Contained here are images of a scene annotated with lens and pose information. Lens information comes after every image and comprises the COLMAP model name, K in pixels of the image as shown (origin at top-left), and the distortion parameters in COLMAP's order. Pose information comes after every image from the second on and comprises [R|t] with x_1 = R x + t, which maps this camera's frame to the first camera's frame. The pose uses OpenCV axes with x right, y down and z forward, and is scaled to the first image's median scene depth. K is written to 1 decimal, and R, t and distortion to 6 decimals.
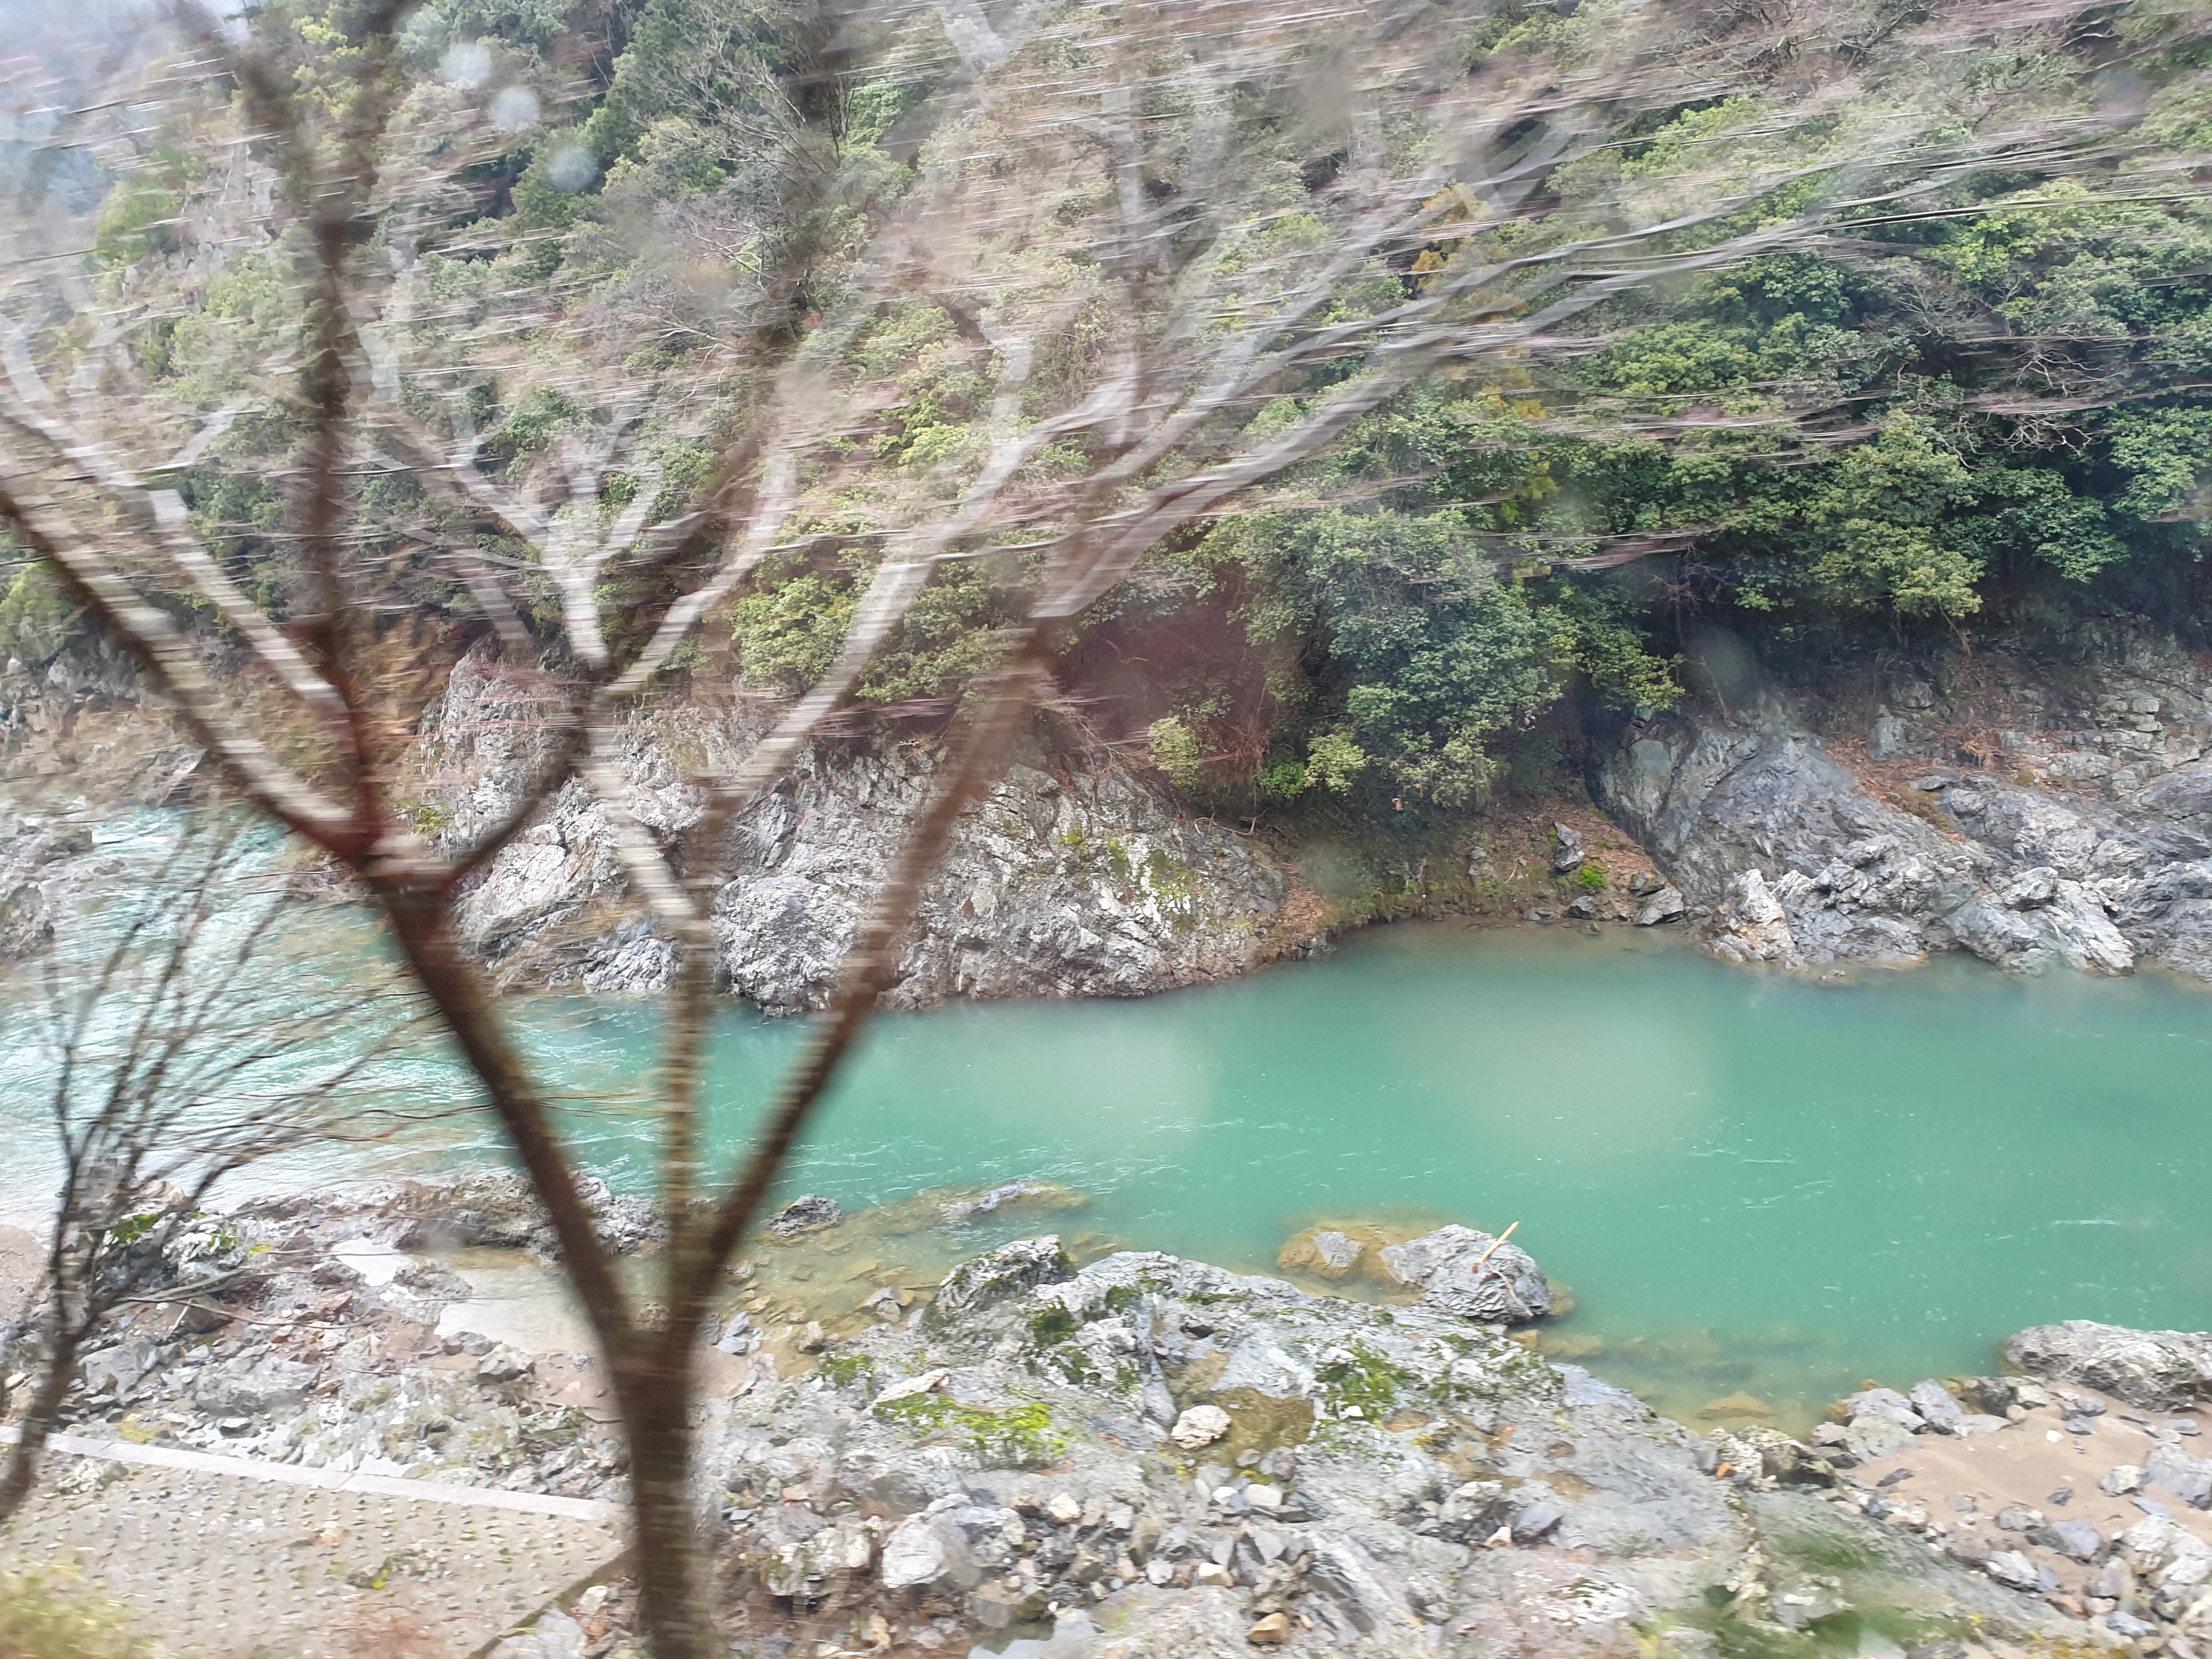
lens RADIAL K [[1688.5, 0, 1117.0], [0, 1688.5, 792.2], [0, 0, 1]] dist [0.085072, -0.177573]
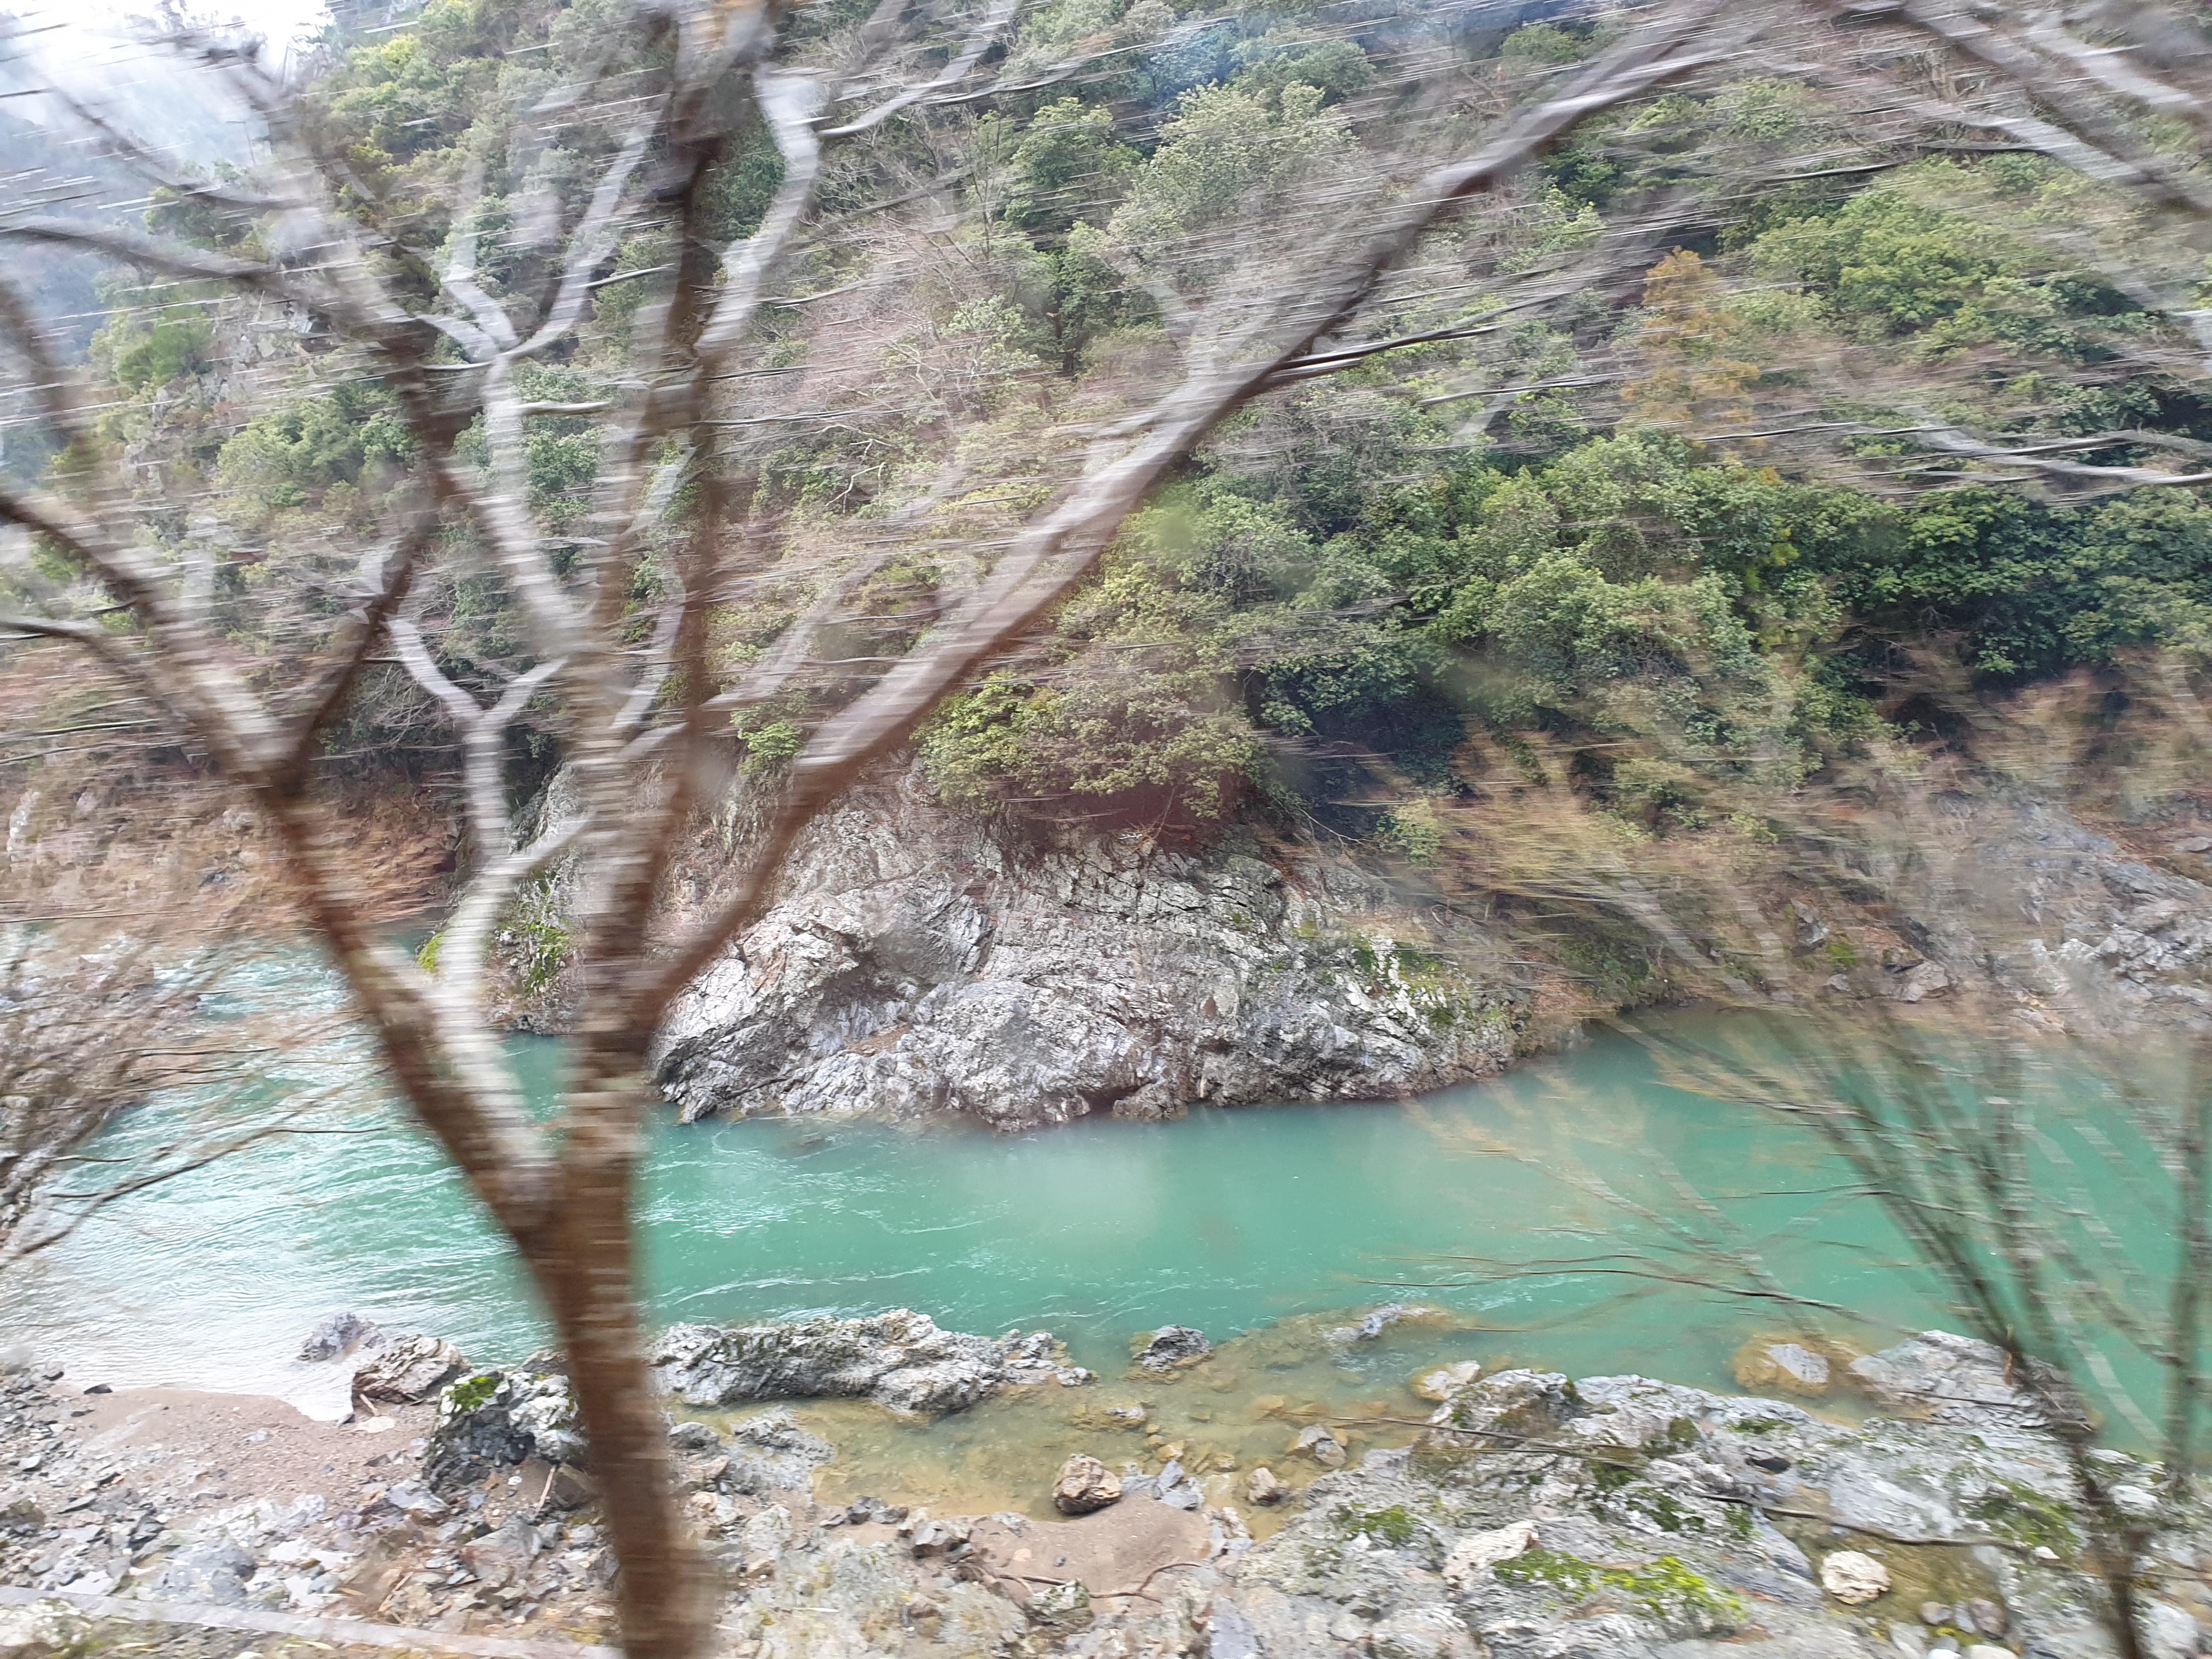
lens RADIAL K [[1690.5, 0, 1104.2], [0, 1690.5, 768.3], [0, 0, 1]] dist [0.257562, -0.611117]
pose [[0.999319, -0.030369, 0.020976, -0.167008], [0.031926, 0.996412, -0.078378, 0.007930], [-0.018521, 0.078995, 0.996703, 0.040712]]
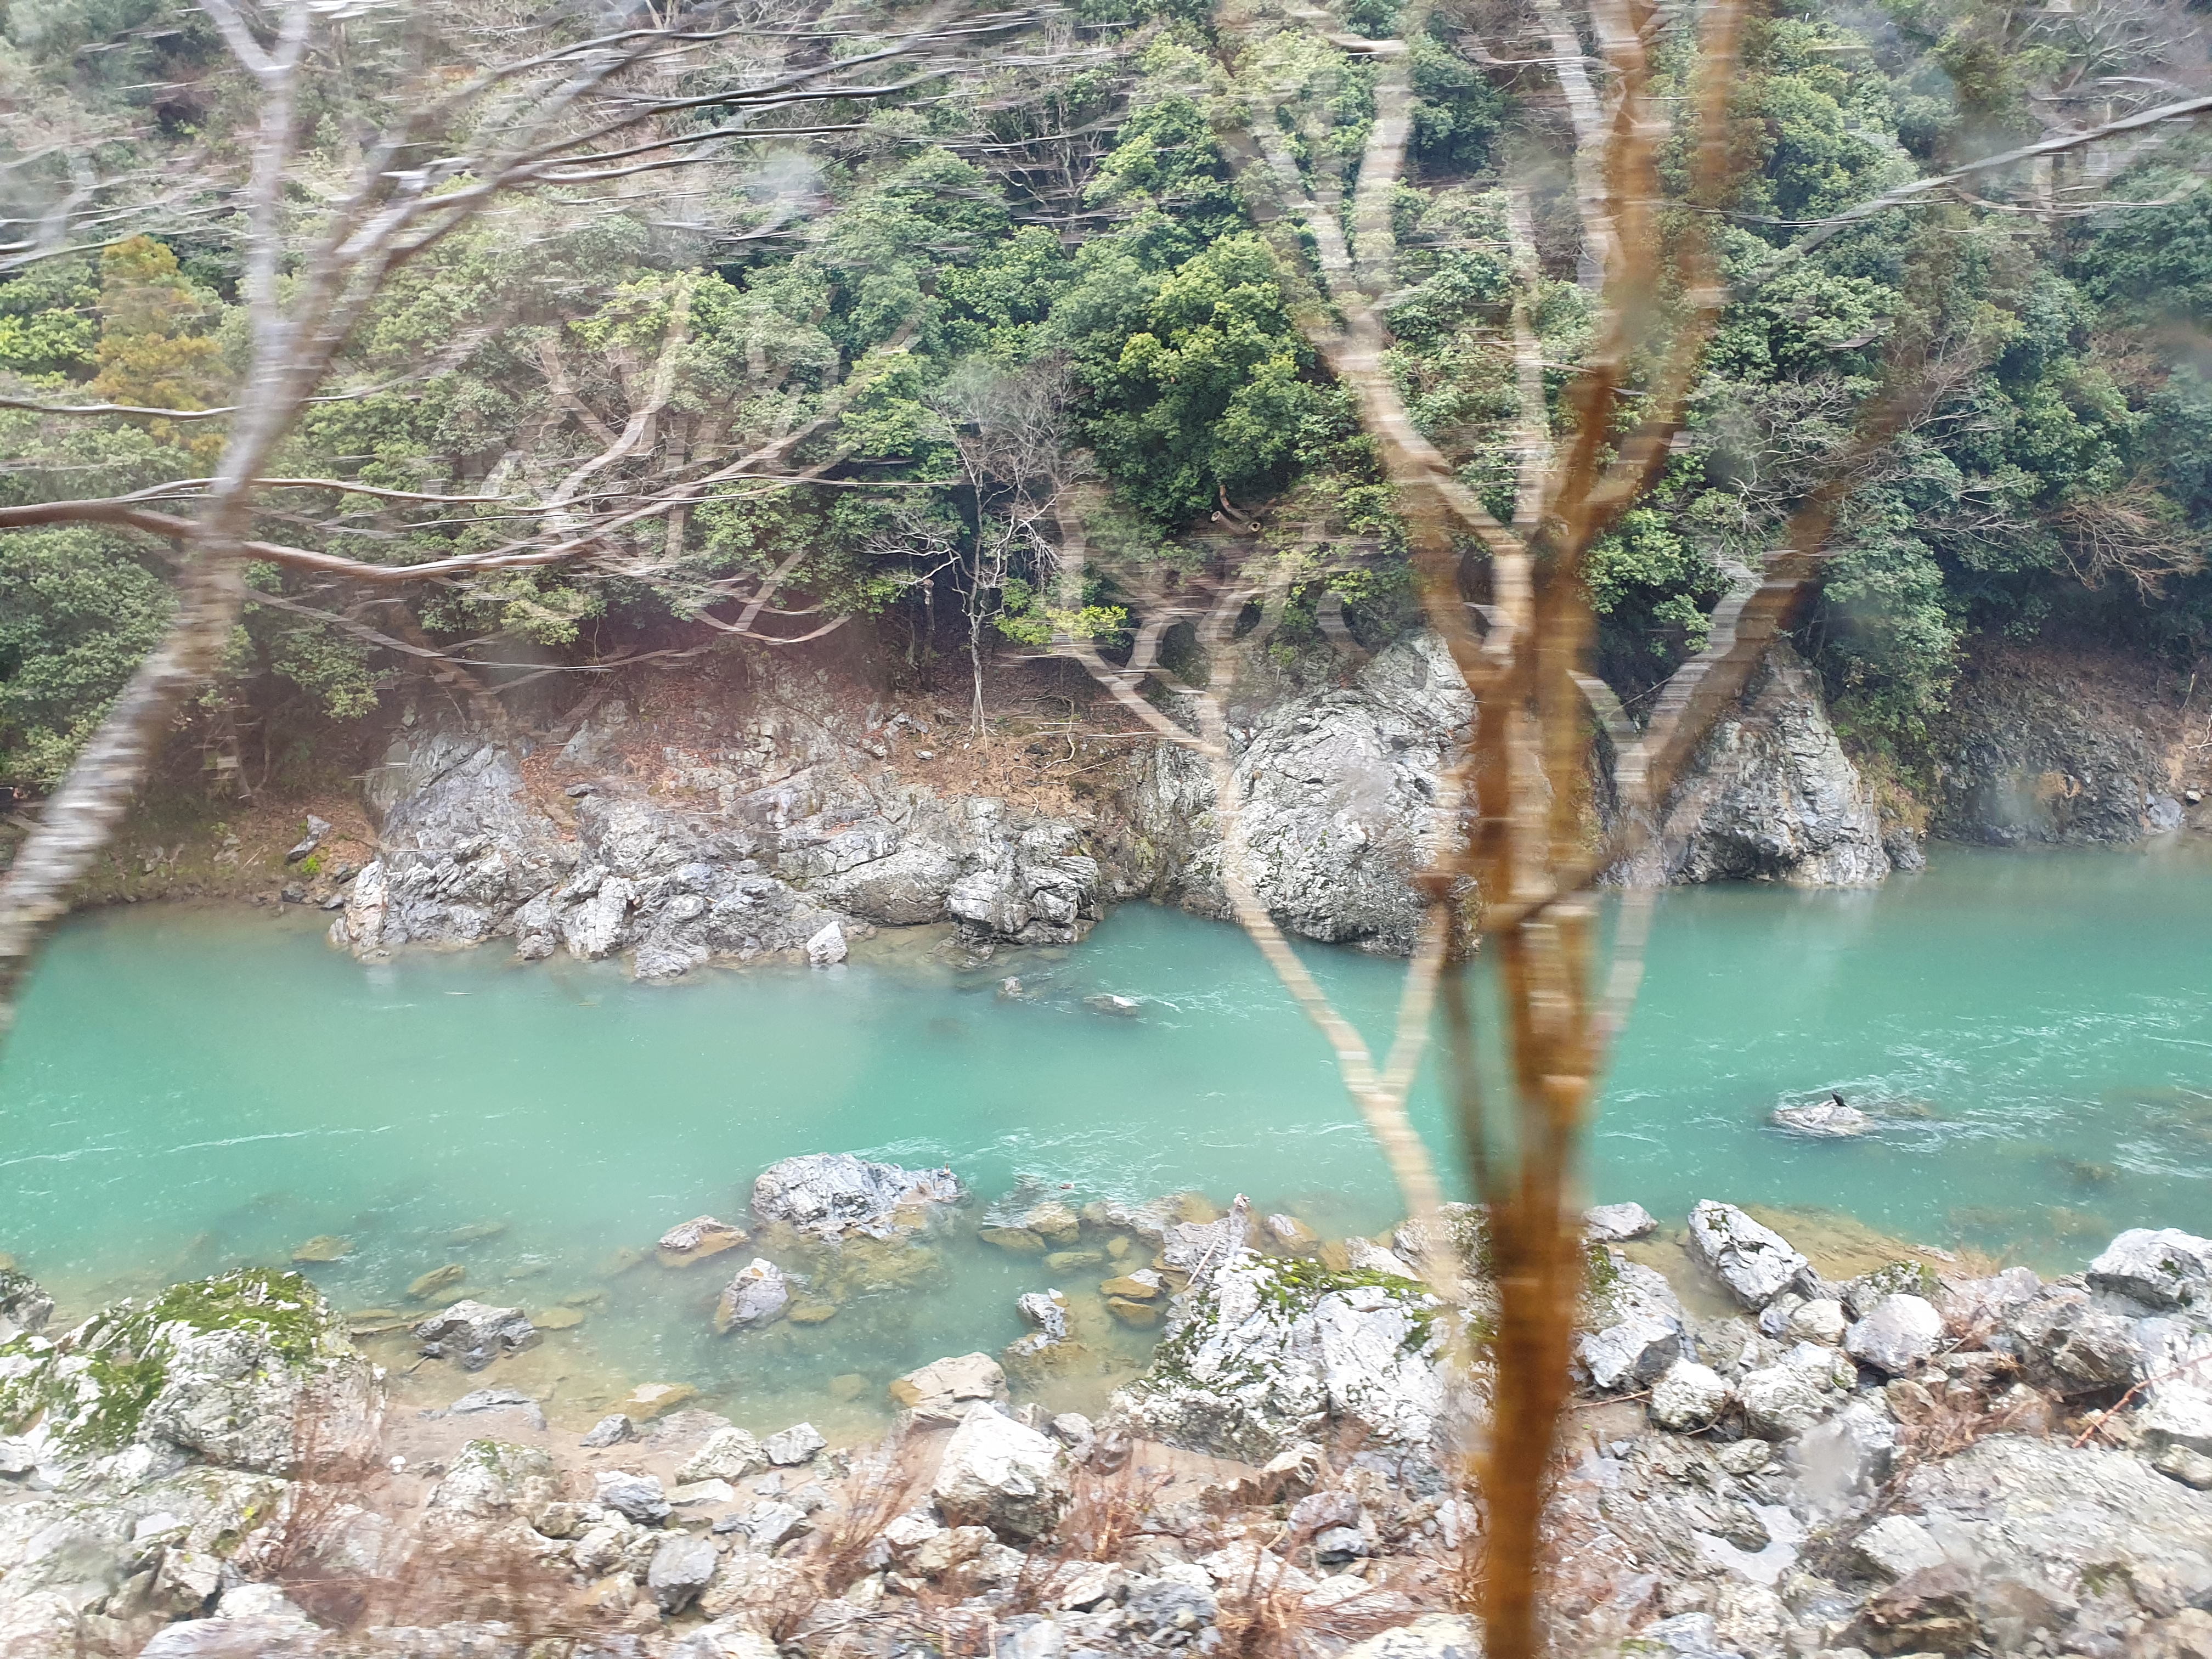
lens RADIAL K [[1668.8, 0, 1074.0], [0, 1668.8, 801.7], [0, 0, 1]] dist [0.097057, -0.172087]
pose [[0.985357, 0.032338, 0.167407, 0.629723], [-0.034274, 0.999375, 0.008683, -0.019127], [-0.167022, -0.014294, 0.985850, -0.170358]]
